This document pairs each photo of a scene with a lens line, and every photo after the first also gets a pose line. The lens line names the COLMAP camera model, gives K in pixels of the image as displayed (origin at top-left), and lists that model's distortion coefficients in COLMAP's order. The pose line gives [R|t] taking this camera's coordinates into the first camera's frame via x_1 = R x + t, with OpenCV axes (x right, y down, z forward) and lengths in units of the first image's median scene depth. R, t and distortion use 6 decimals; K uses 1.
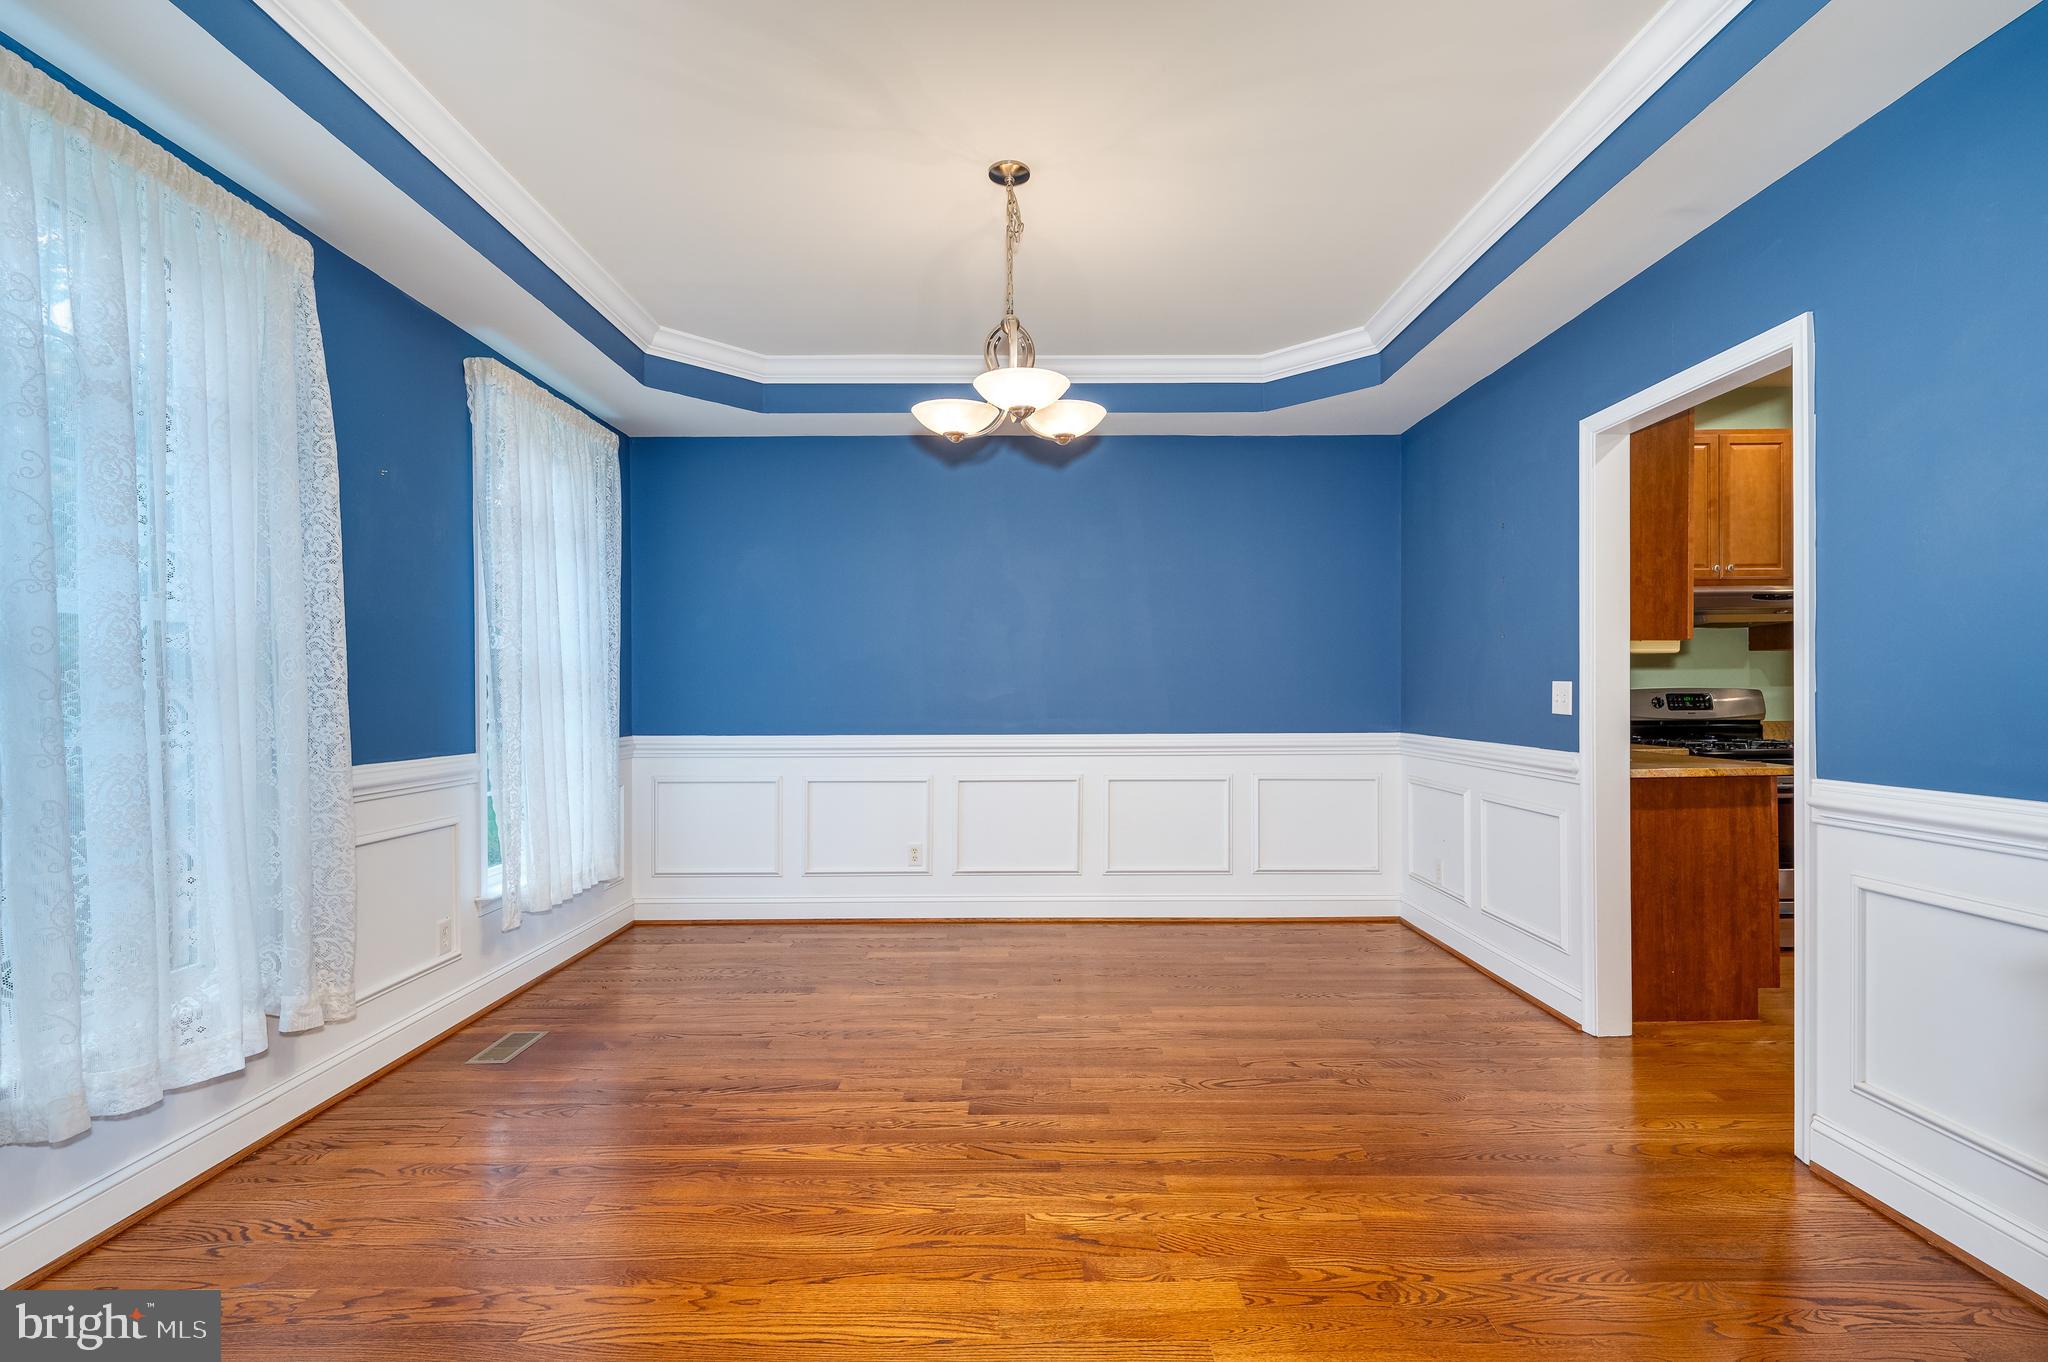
lens RADIAL K [[935.0, 0, 1067.3], [0, 935.0, 687.8], [0, 0, 1]] dist [0.012896, 0.000923]
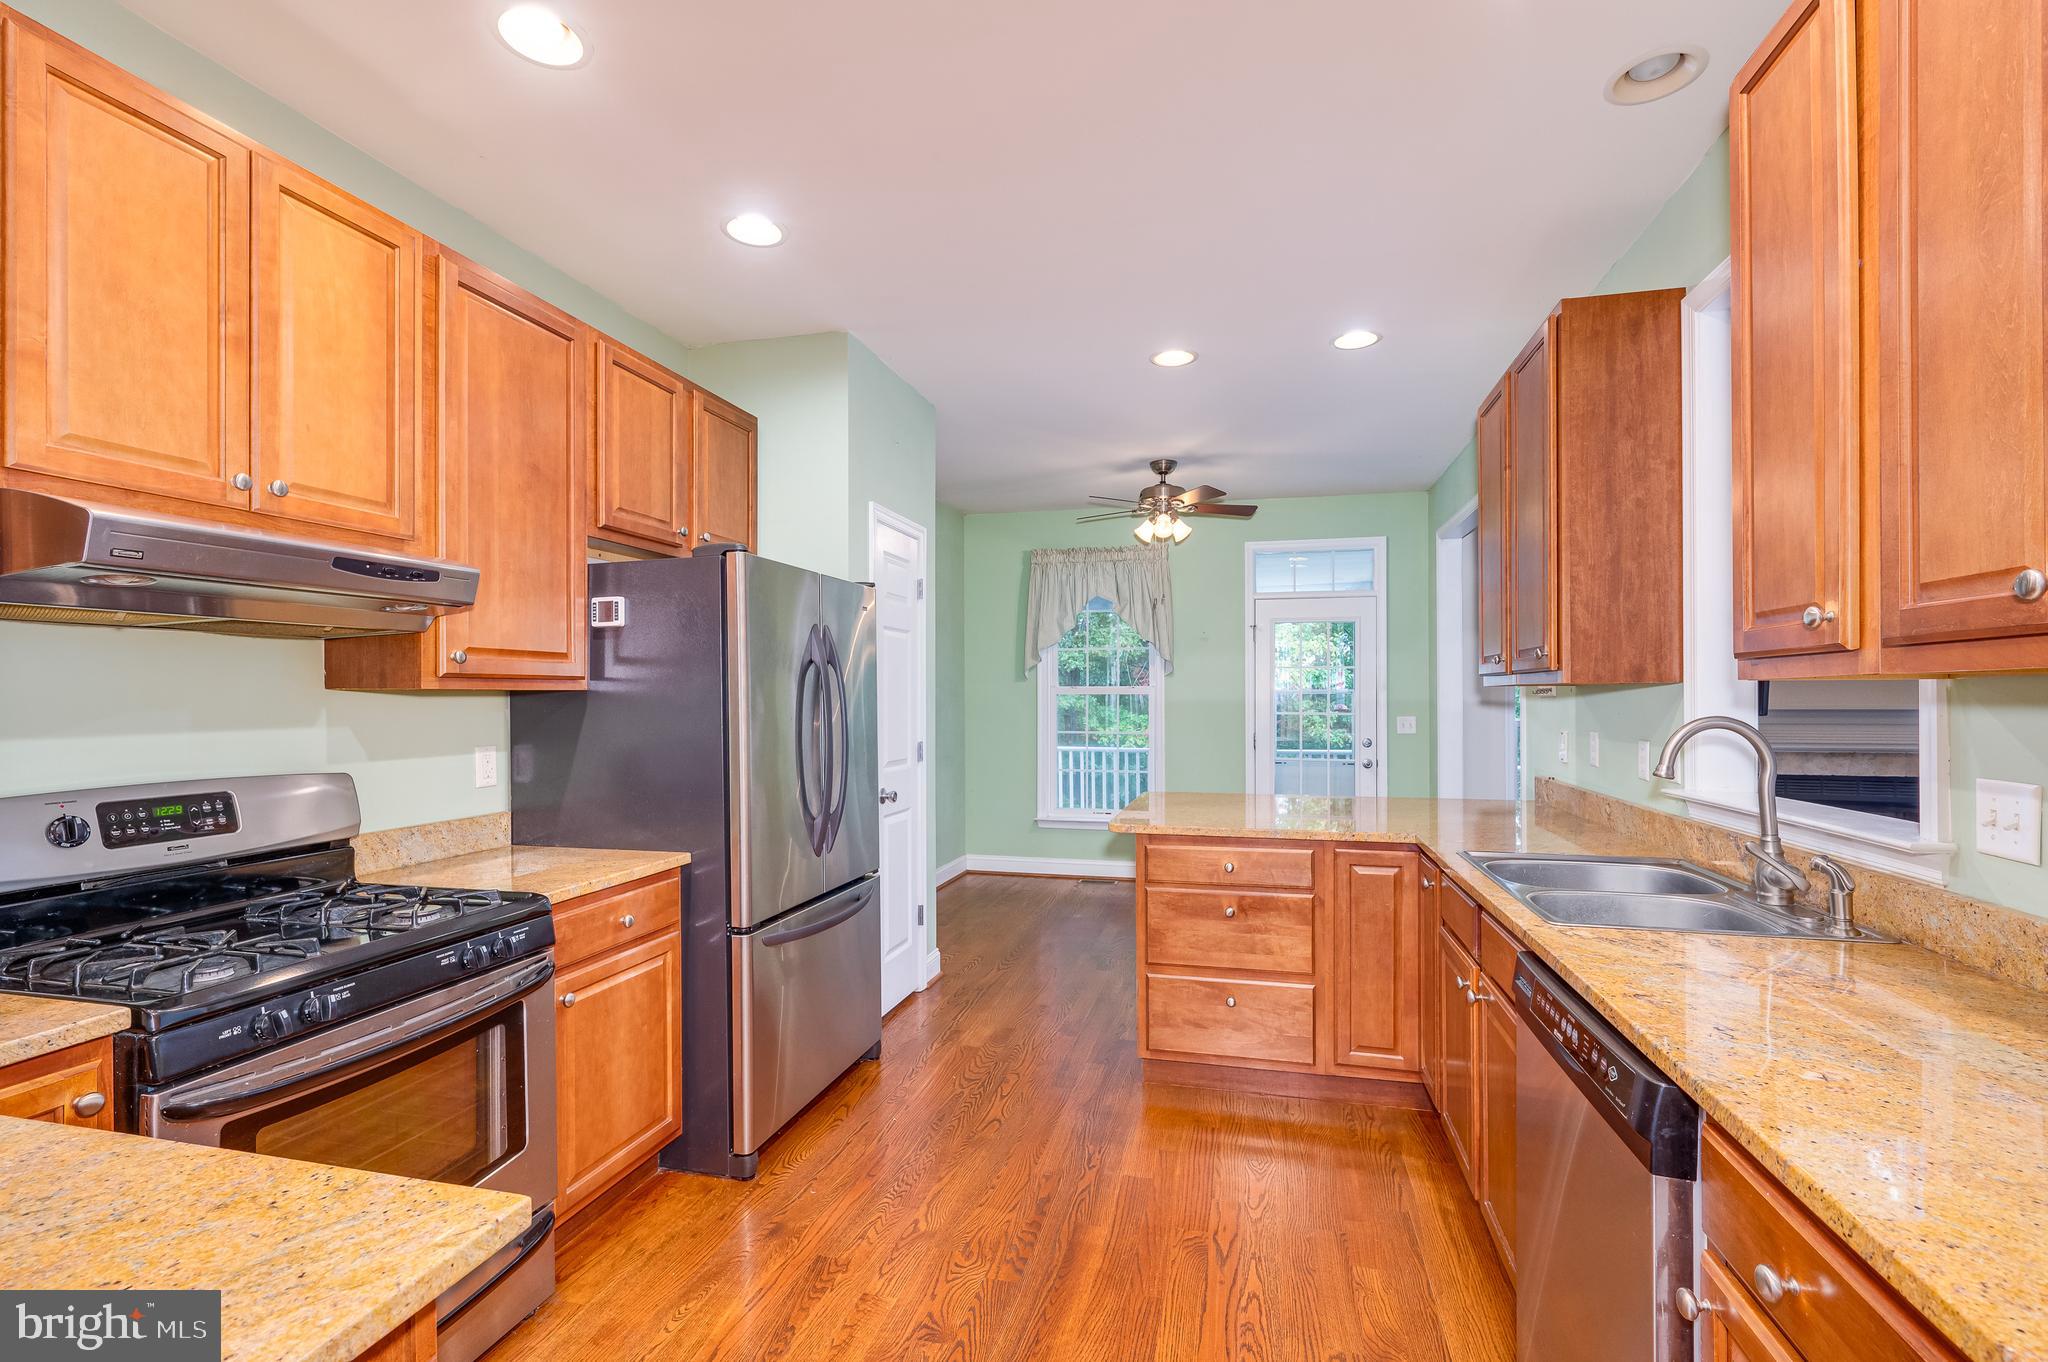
lens RADIAL K [[935.0, 0, 1028.5], [0, 935.0, 690.1], [0, 0, 1]] dist [0.012896, 0.000923]
pose [[0.289628, 0.007481, 0.957110, 0.543703], [0.004553, 0.999947, -0.009194, -0.046967], [-0.957128, 0.007021, 0.289579, 0.762963]]
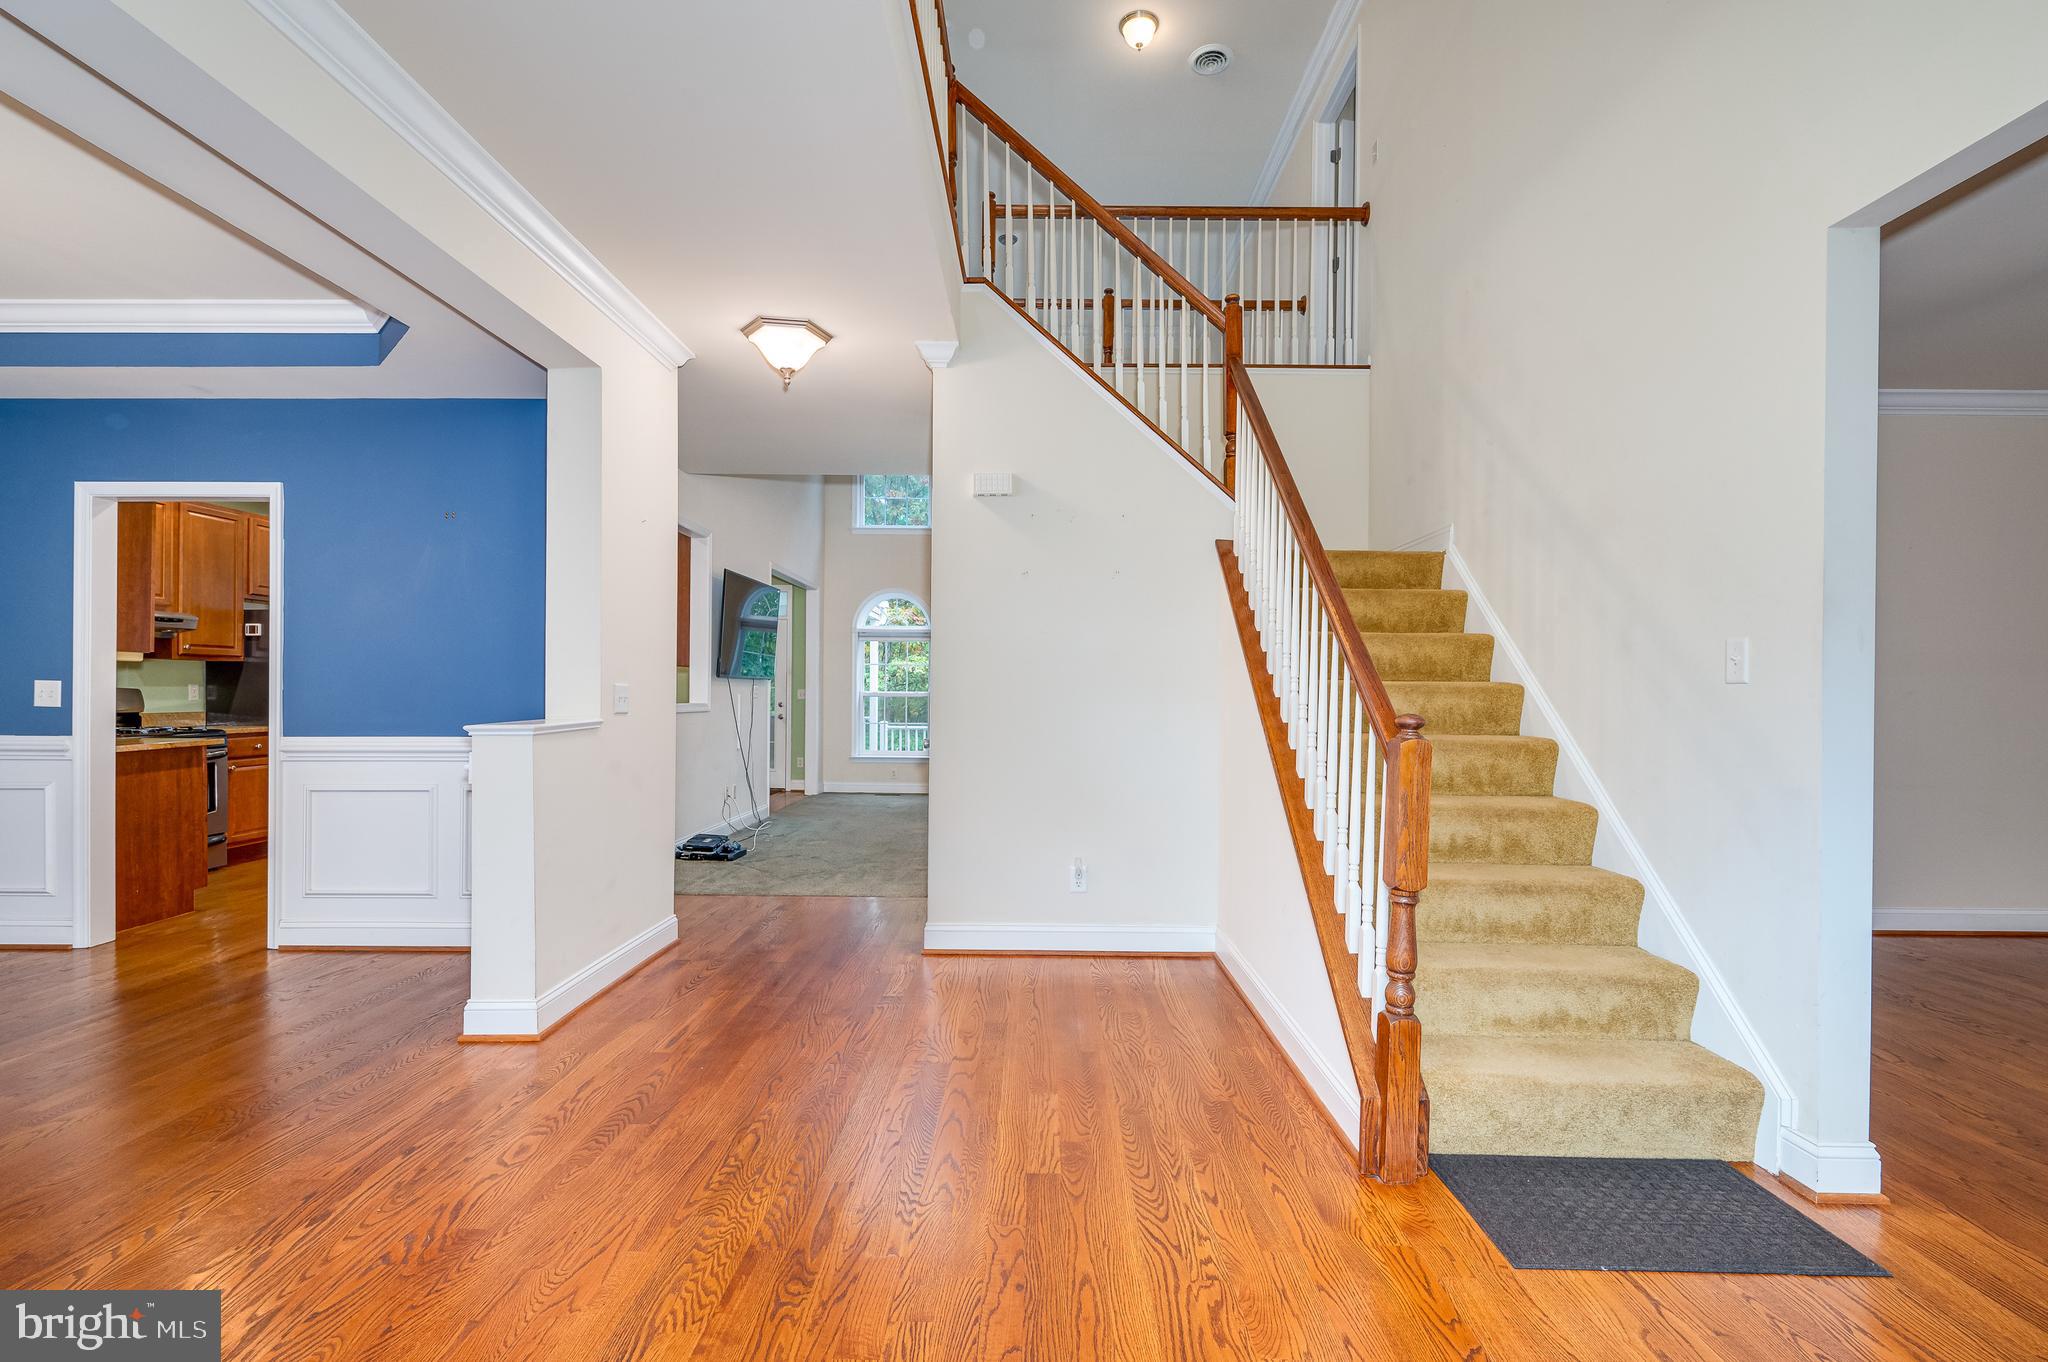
lens RADIAL K [[935.0, 0, 1027.7], [0, 935.0, 687.1], [0, 0, 1]] dist [0.012896, 0.000923]
pose [[0.050671, 0.006080, 0.998697, -0.684744], [-0.000734, 0.999981, -0.006050, 0.008624], [-0.998715, -0.000427, 0.050675, -0.381074]]
